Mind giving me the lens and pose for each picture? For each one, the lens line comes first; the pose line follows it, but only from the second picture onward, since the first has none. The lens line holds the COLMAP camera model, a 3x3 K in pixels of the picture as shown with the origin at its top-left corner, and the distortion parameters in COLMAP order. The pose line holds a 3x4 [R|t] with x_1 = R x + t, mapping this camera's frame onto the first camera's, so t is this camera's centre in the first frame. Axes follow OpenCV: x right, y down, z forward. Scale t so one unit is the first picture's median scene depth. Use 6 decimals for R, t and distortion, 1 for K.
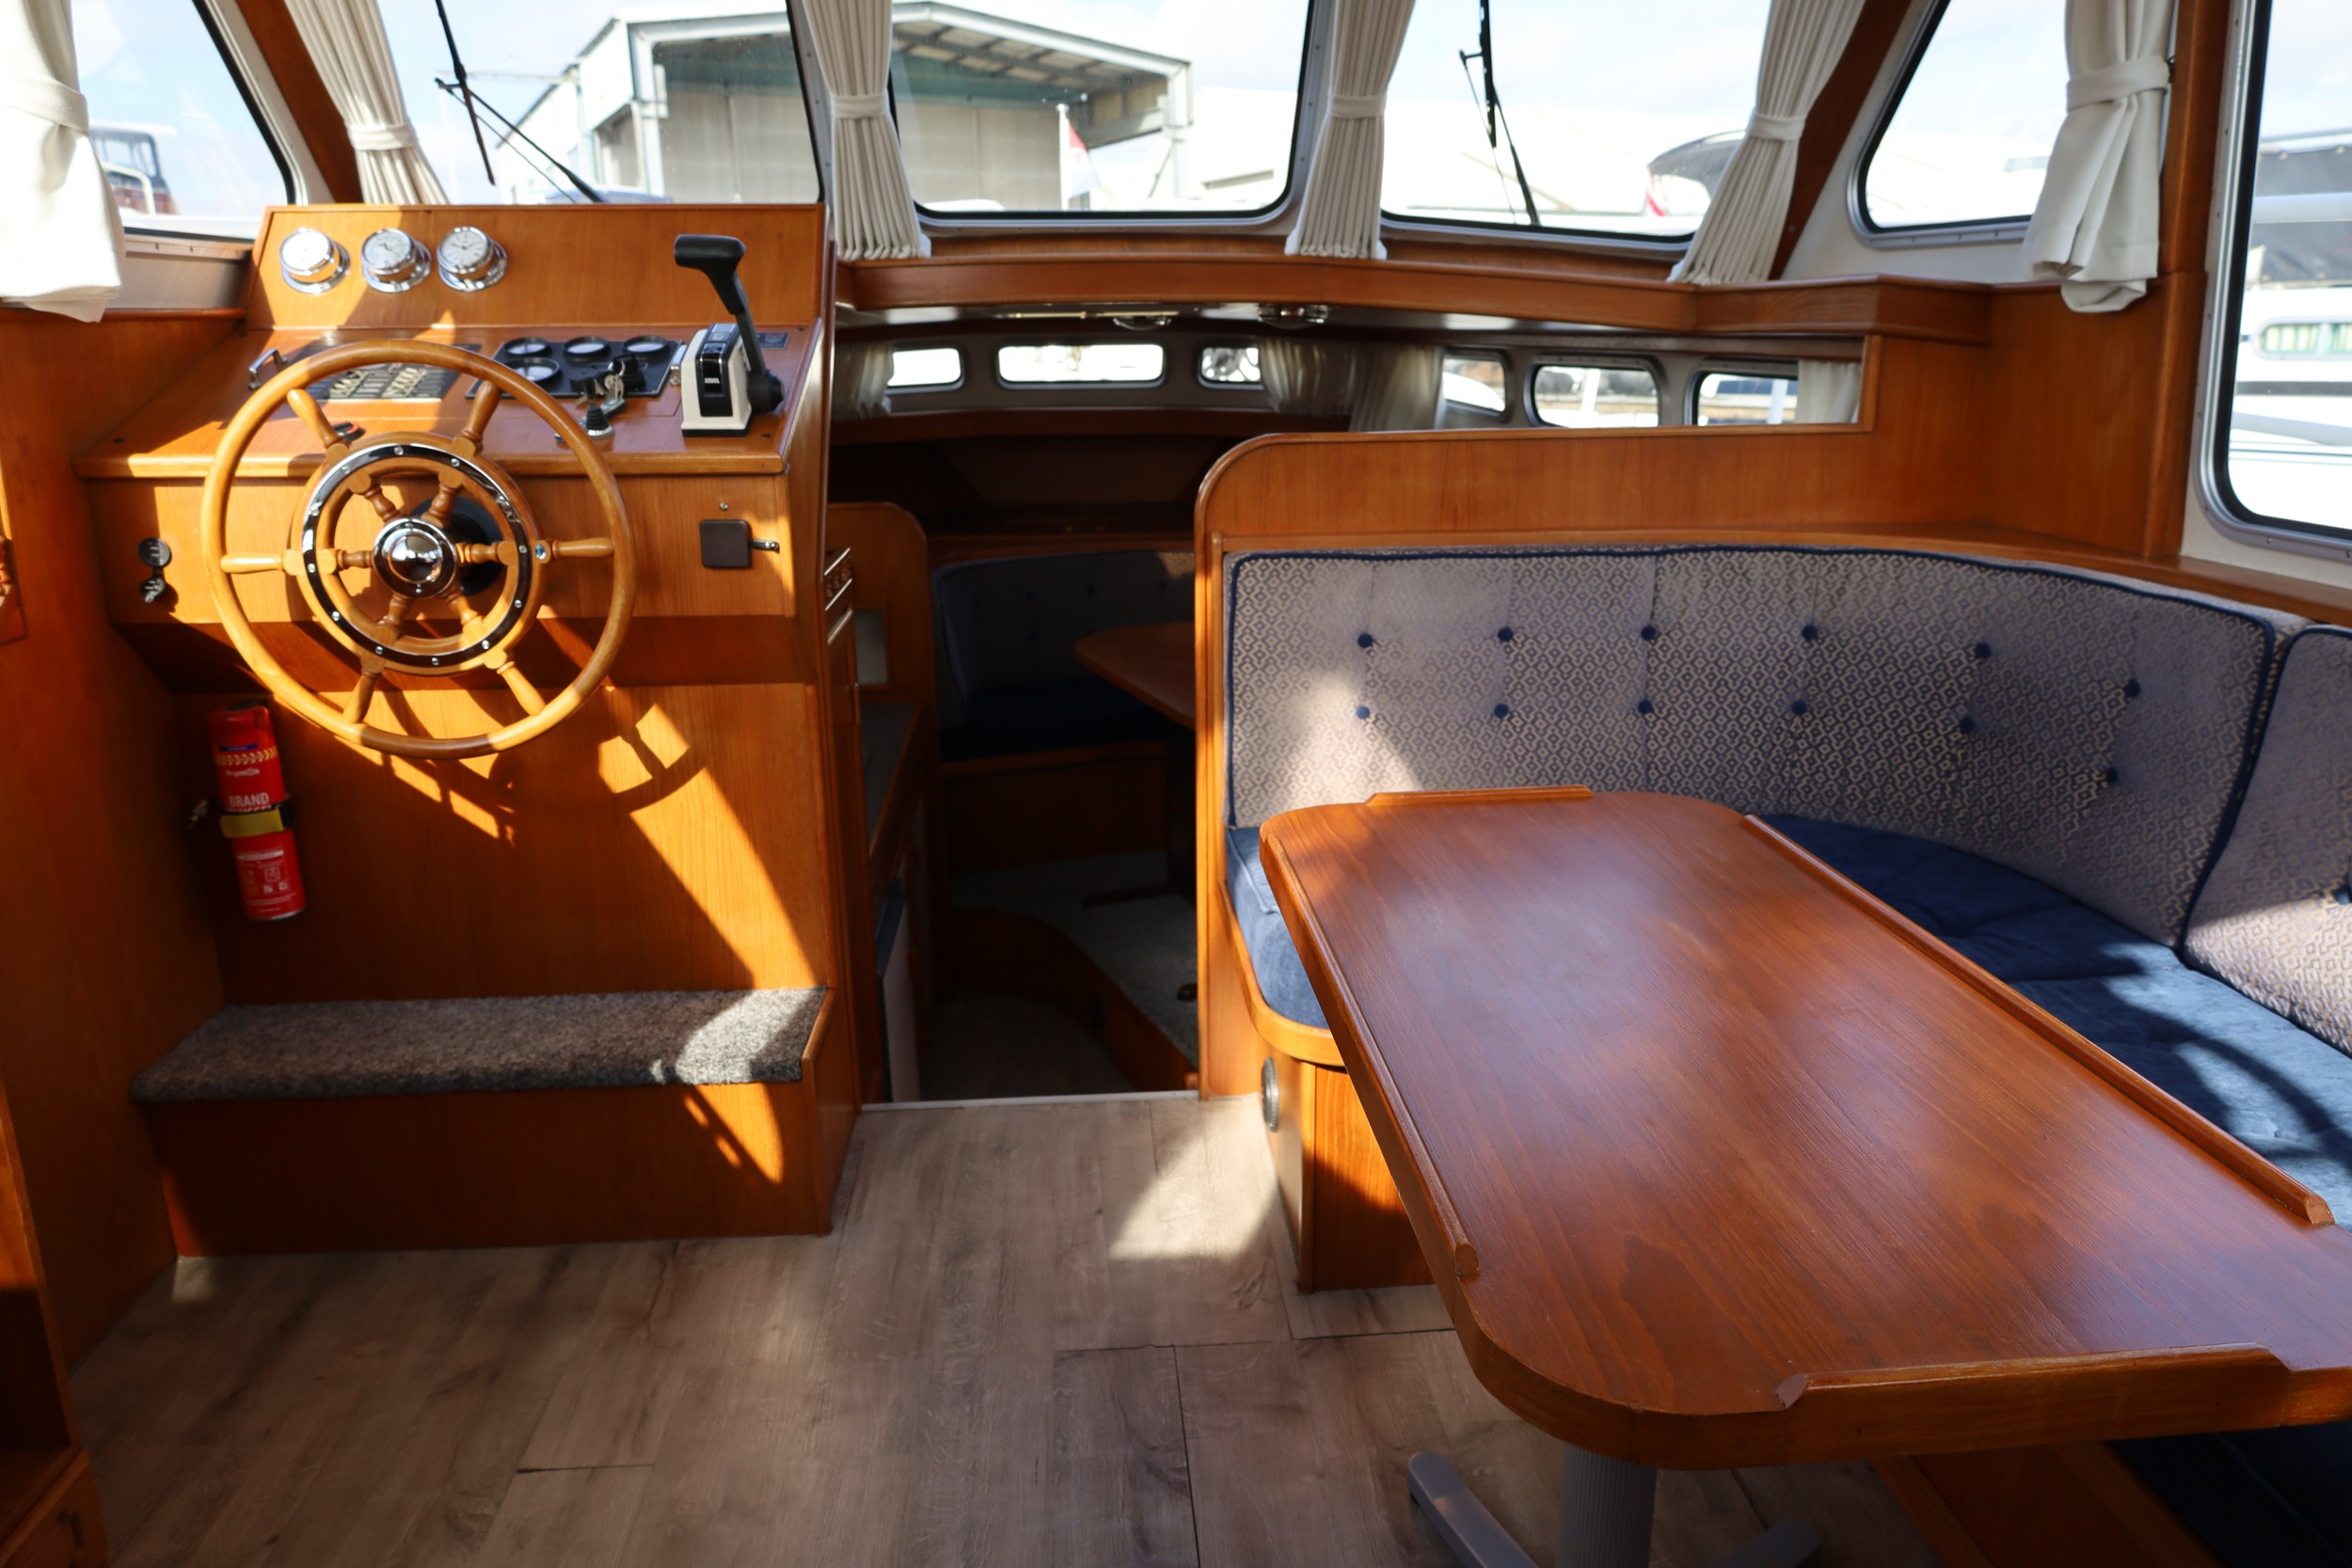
lens RADIAL K [[1611.7, 0, 1182.0], [0, 1611.7, 790.9], [0, 0, 1]] dist [-0.005288, 0.003720]
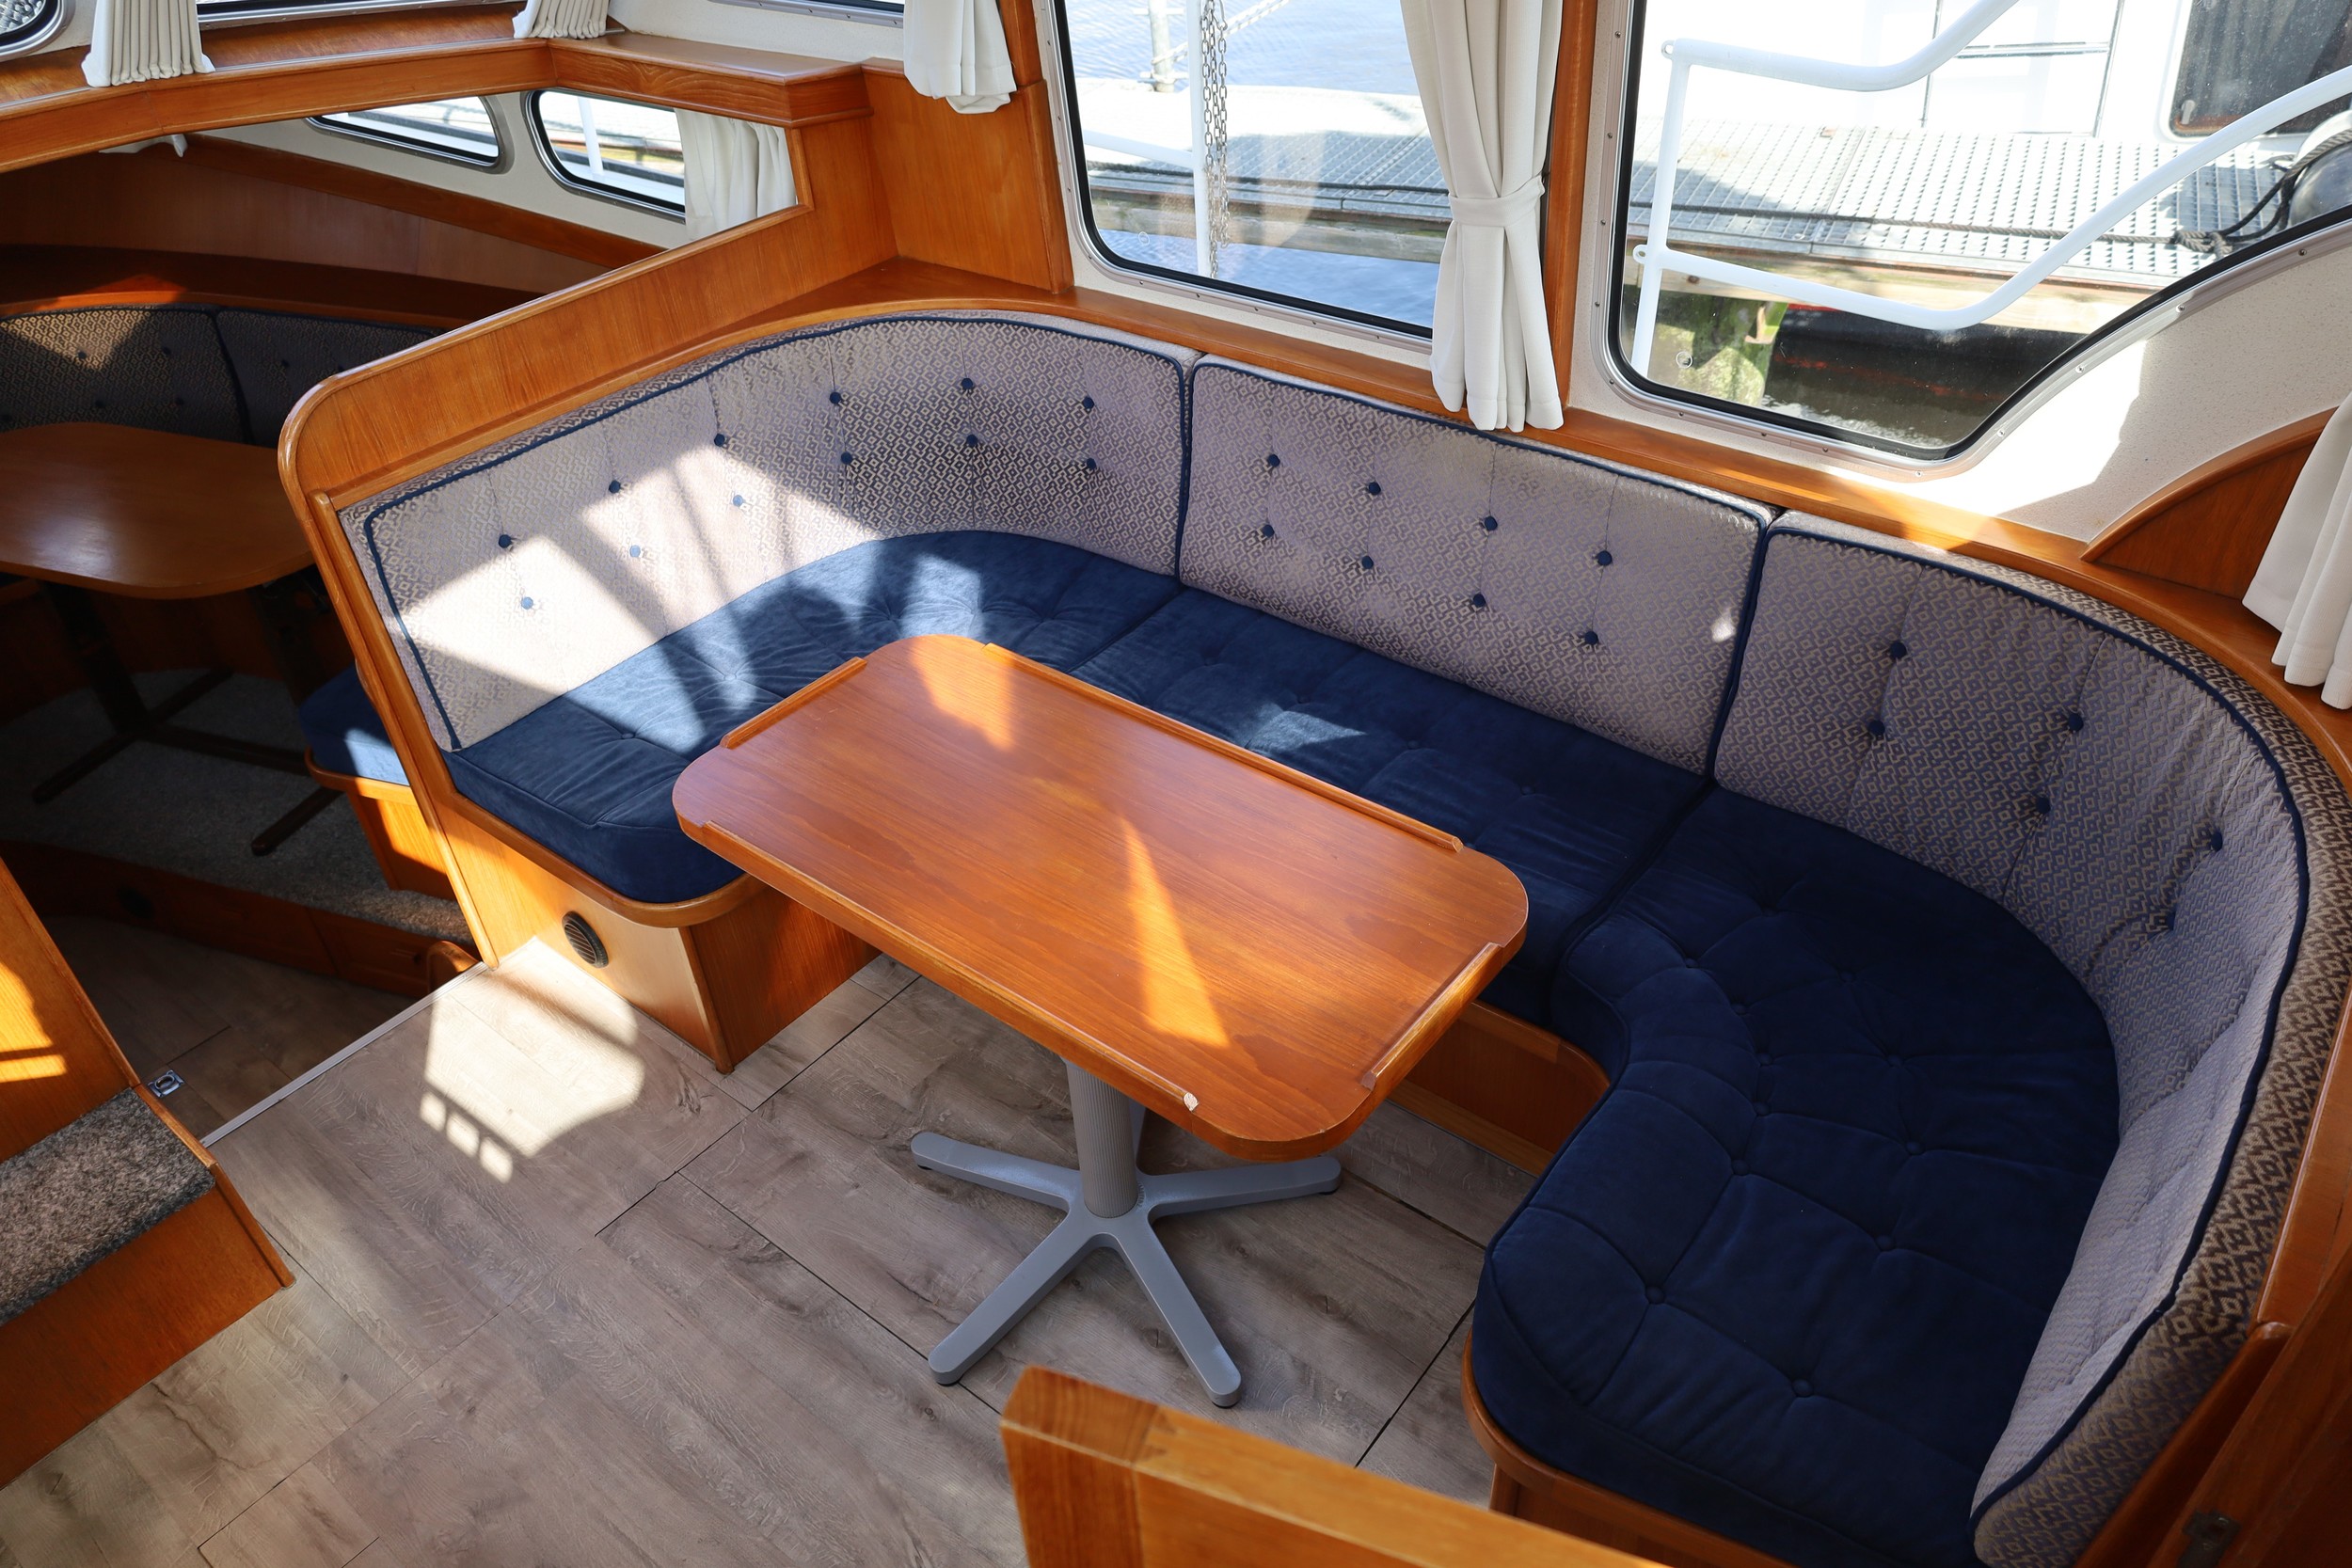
lens RADIAL K [[1611.7, 0, 1182.0], [0, 1611.7, 790.9], [0, 0, 1]] dist [-0.005288, 0.003720]
pose [[0.677410, -0.463406, 0.571288, -0.290444], [0.248394, 0.875107, 0.415317, -0.303861], [-0.692398, -0.139435, 0.707914, -0.093291]]
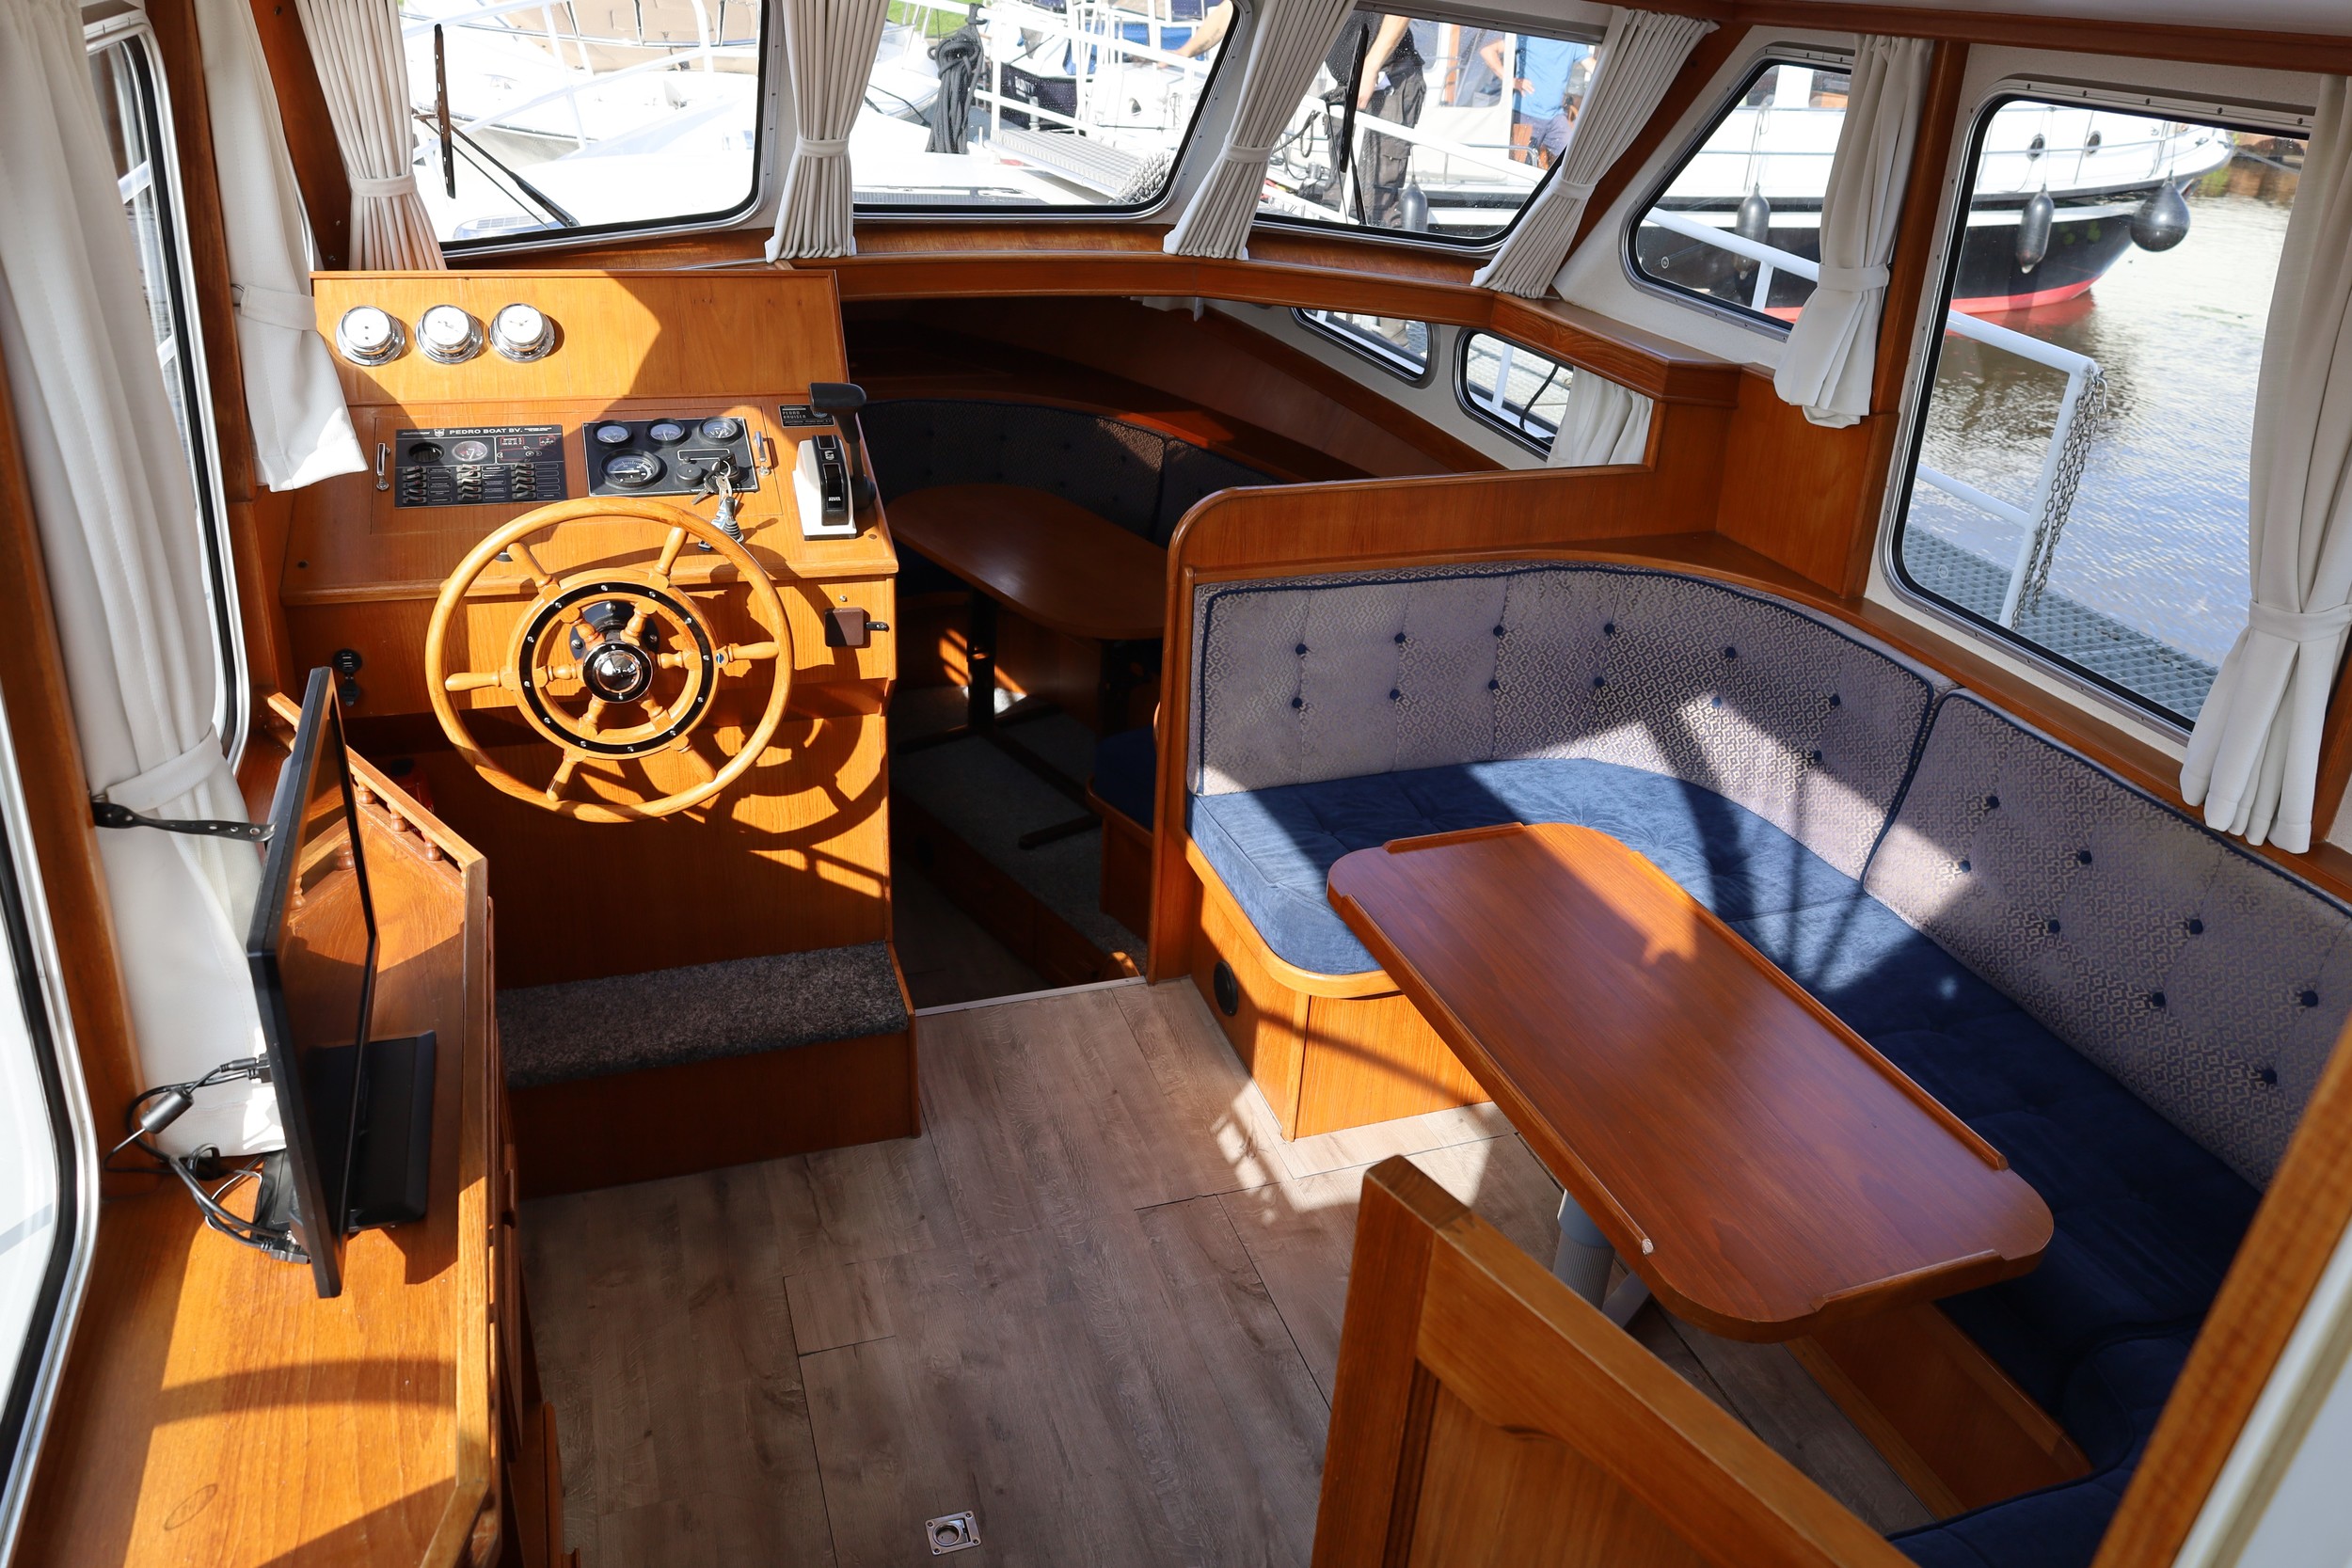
lens RADIAL K [[1657.0, 0, 1183.2], [0, 1657.0, 791.5], [0, 0, 1]] dist [-0.002234, -0.004221]
pose [[0.963856, -0.065701, 0.258195, -0.356009], [0.013659, 0.980028, 0.198391, -0.267824], [-0.266072, -0.187694, 0.945503, -0.274126]]
